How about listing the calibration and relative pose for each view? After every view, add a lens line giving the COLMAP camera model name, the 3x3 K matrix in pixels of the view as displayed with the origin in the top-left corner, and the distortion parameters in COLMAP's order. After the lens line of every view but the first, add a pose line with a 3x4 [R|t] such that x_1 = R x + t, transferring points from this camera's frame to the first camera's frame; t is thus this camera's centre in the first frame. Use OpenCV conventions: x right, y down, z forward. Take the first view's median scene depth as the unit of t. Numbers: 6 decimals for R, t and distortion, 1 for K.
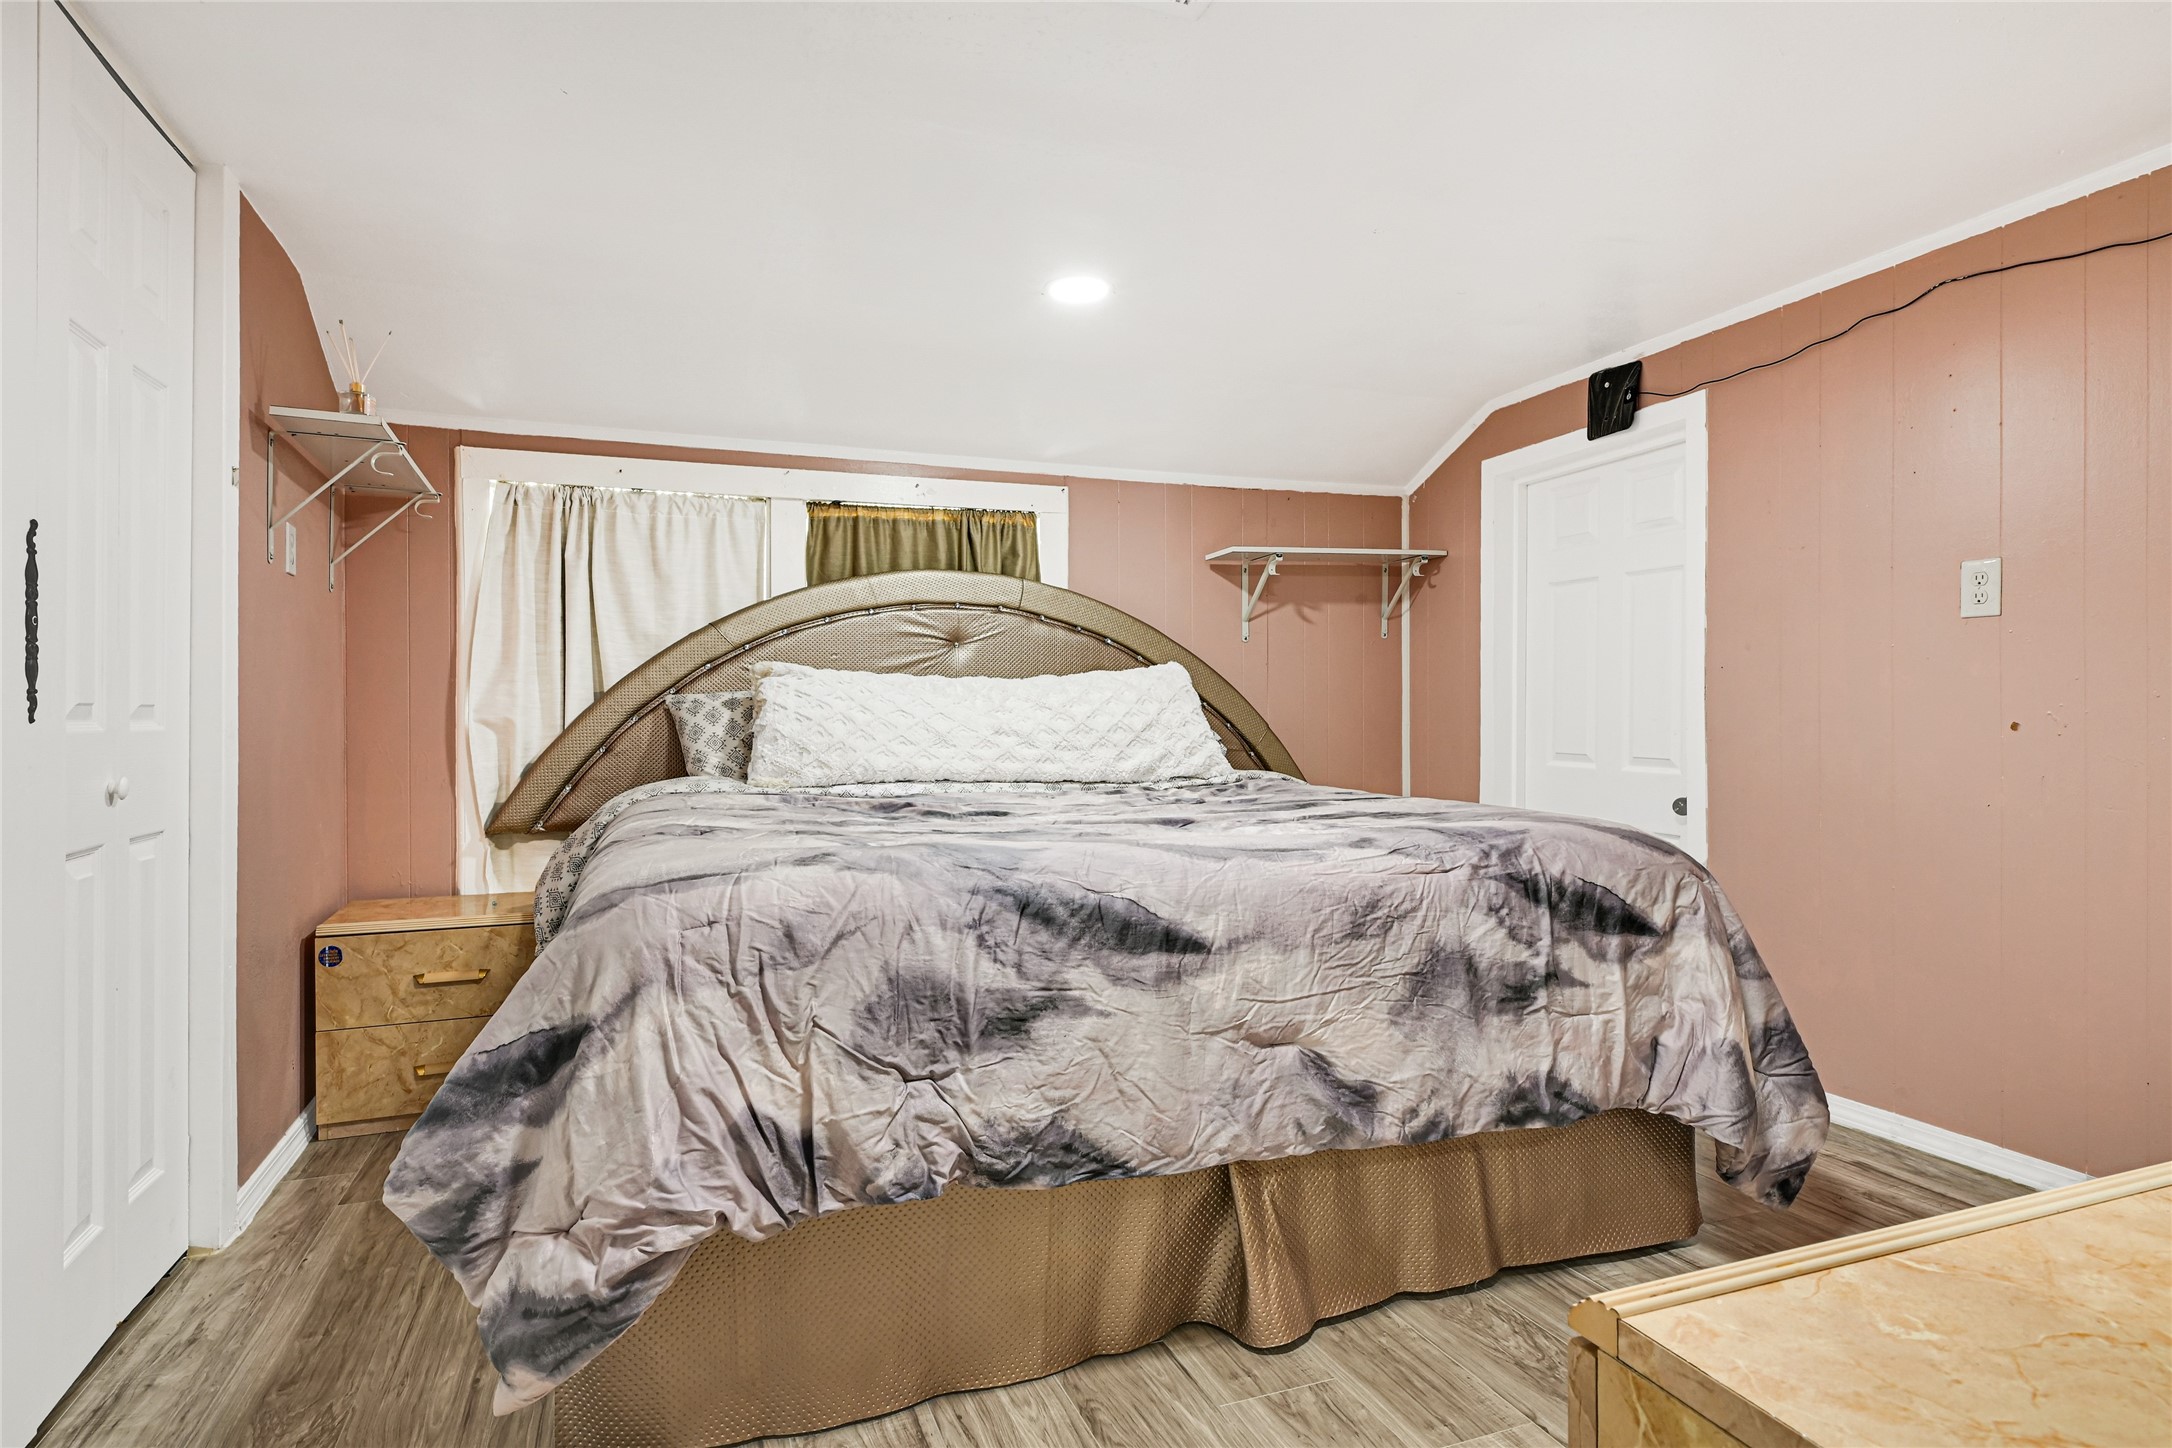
lens RADIAL K [[1166.4, 0, 1079.3], [0, 1166.4, 712.3], [0, 0, 1]] dist [-0.009767, 0.002249]
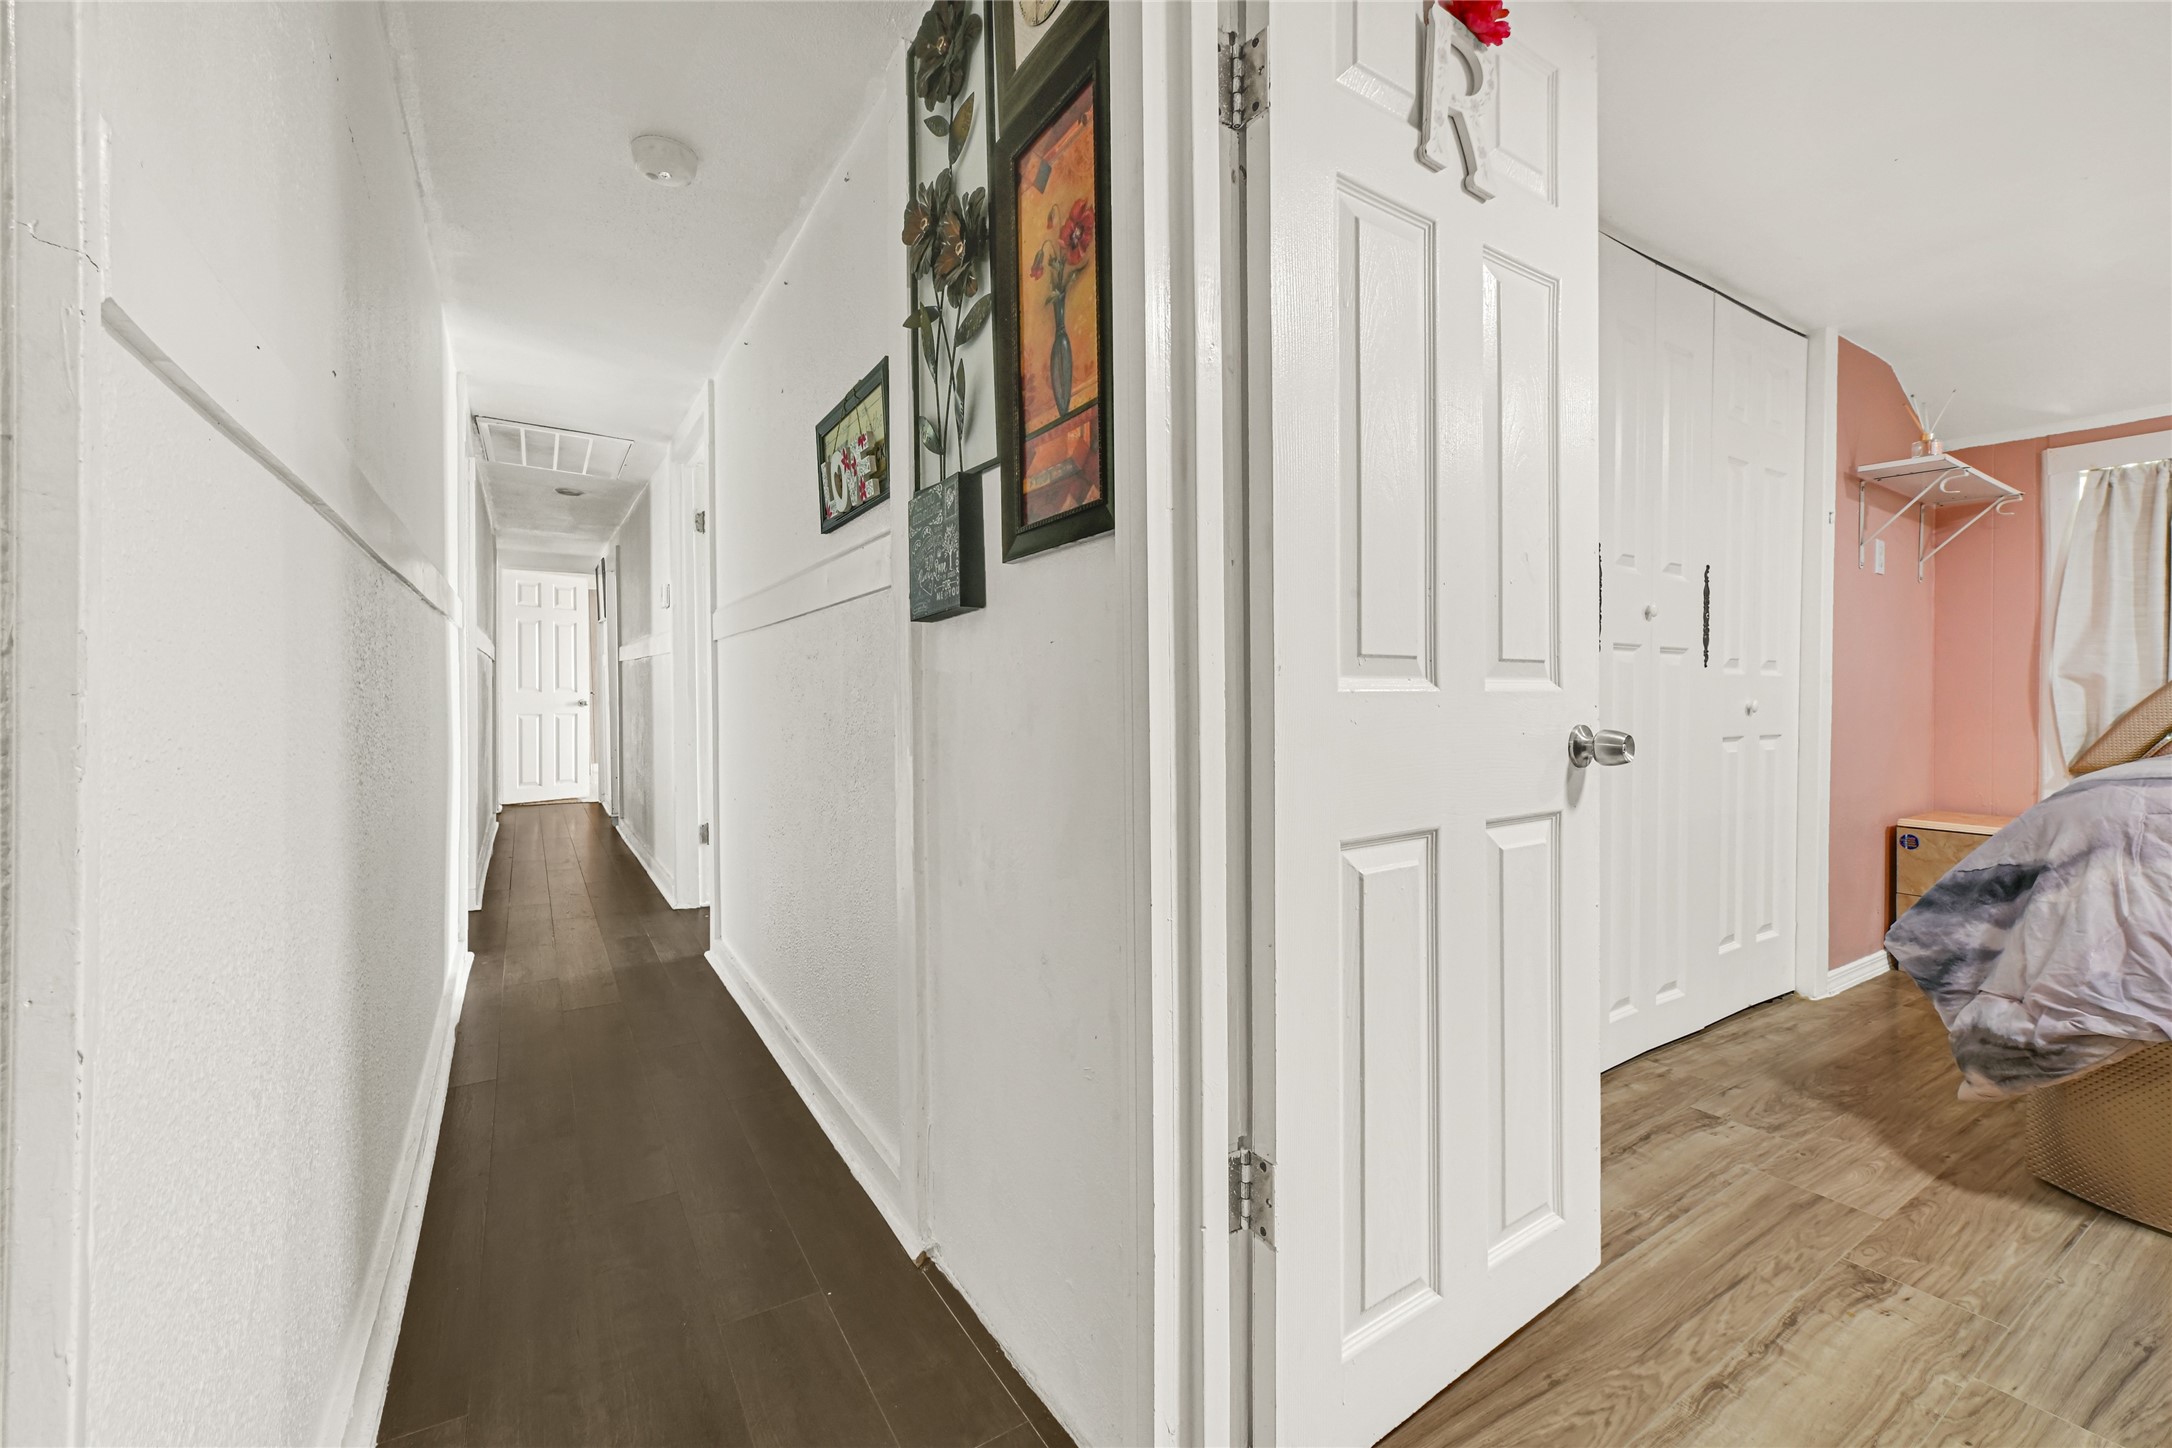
lens RADIAL K [[883.3, 0, 1082.2], [0, 883.3, 701.0], [0, 0, 1]] dist [0.002276, -0.001951]
pose [[0.194134, 0.015497, -0.980853, 0.405741], [-0.002320, 0.999880, 0.015338, 0.048967], [0.980972, -0.000702, 0.194147, -0.372395]]
